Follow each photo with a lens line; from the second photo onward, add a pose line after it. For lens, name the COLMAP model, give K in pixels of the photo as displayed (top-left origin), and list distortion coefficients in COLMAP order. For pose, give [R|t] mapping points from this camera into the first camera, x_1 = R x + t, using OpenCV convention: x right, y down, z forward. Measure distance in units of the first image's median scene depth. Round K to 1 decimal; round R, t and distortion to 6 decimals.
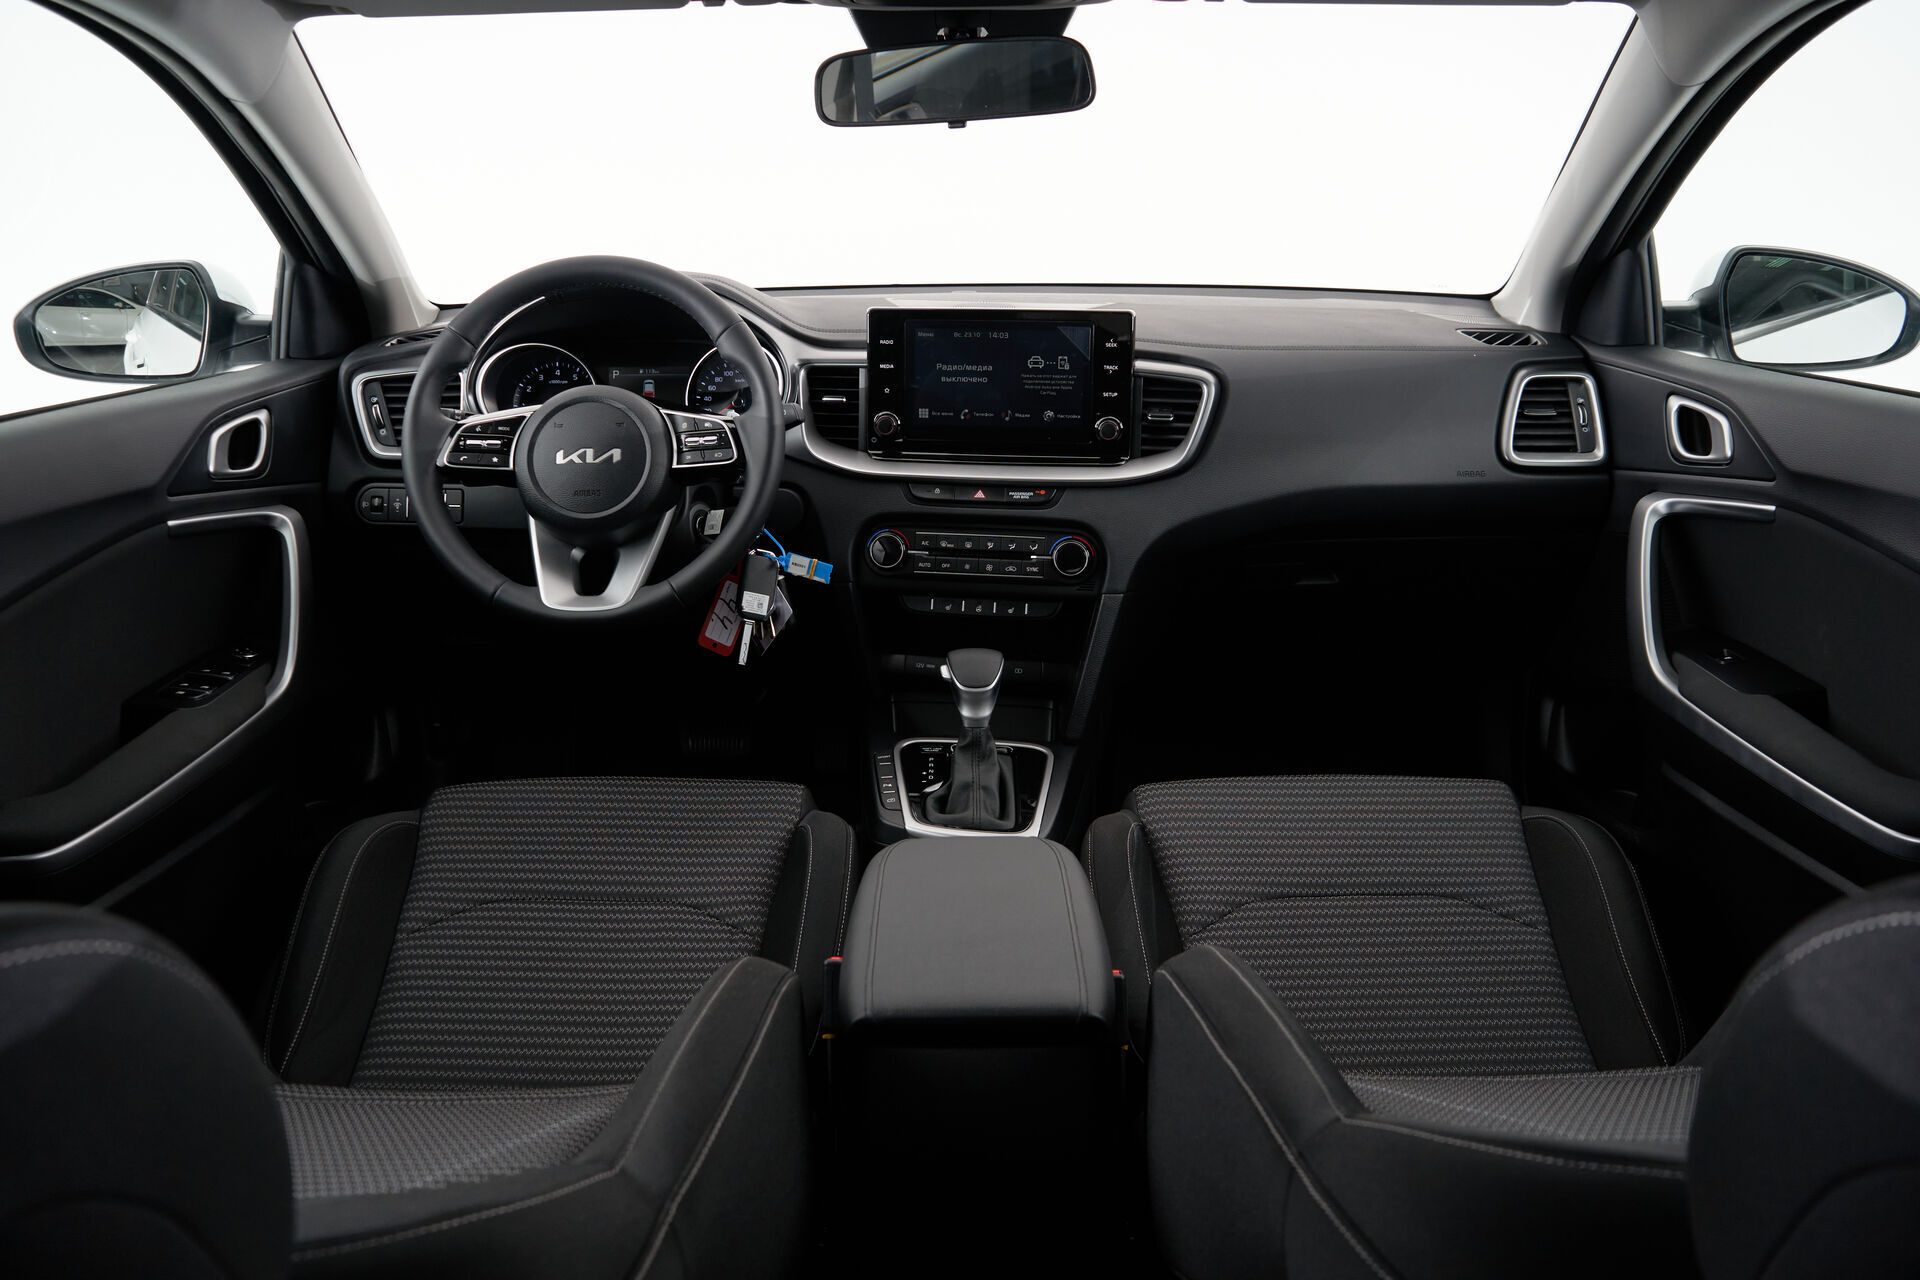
lens RADIAL K [[1622.0, 0, 960.0], [0, 1622.0, 640.0], [0, 0, 1]] dist [-0.073863, 0.007850]
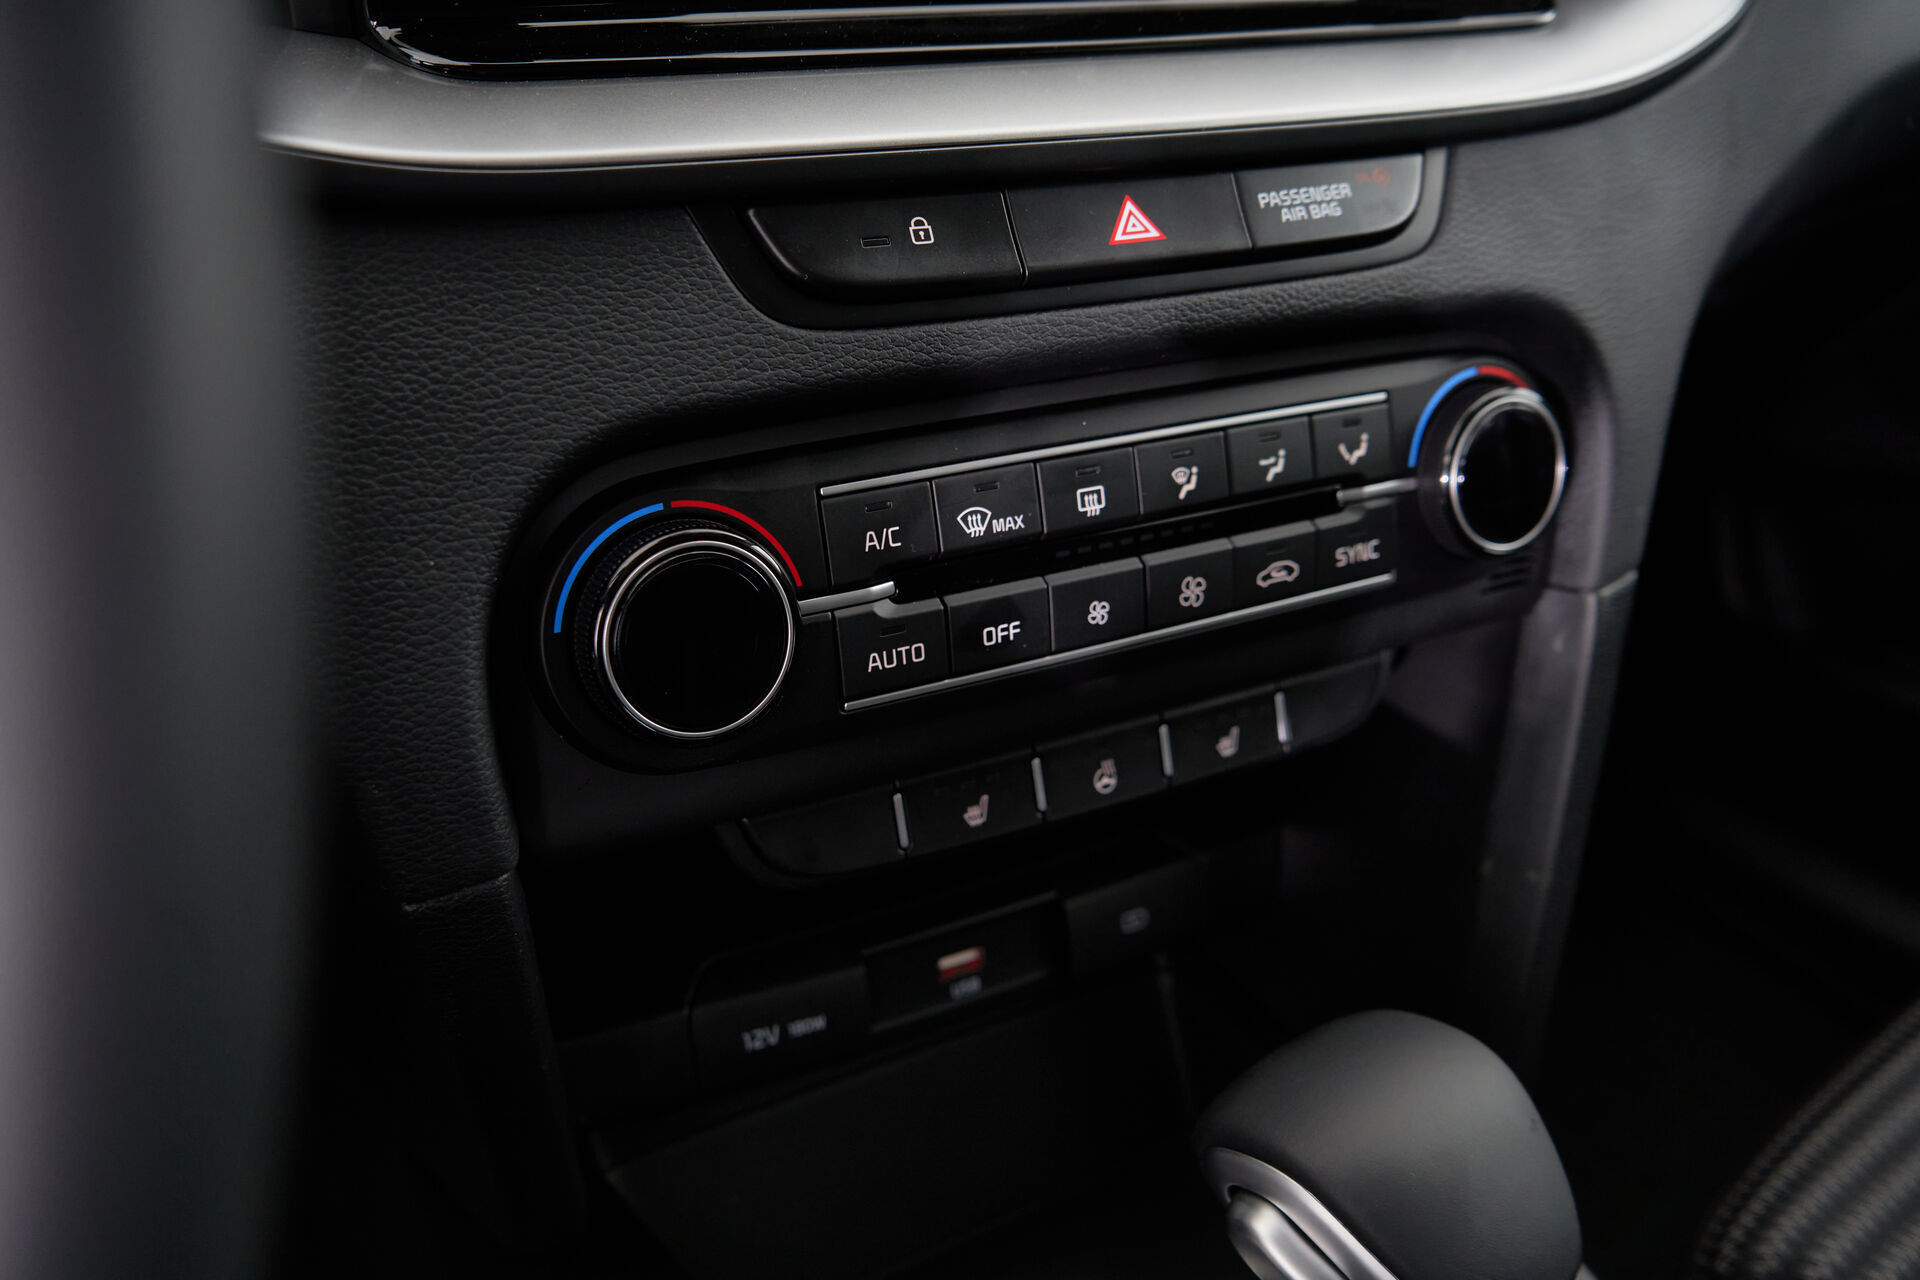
lens RADIAL K [[1622.0, 0, 960.0], [0, 1622.0, 640.0], [0, 0, 1]] dist [-0.073863, 0.007850]
pose [[0.798918, -0.263474, 0.540659, -0.113431], [0.139257, 0.955547, 0.259880, -0.094415], [-0.585097, -0.132332, 0.800094, 0.857484]]
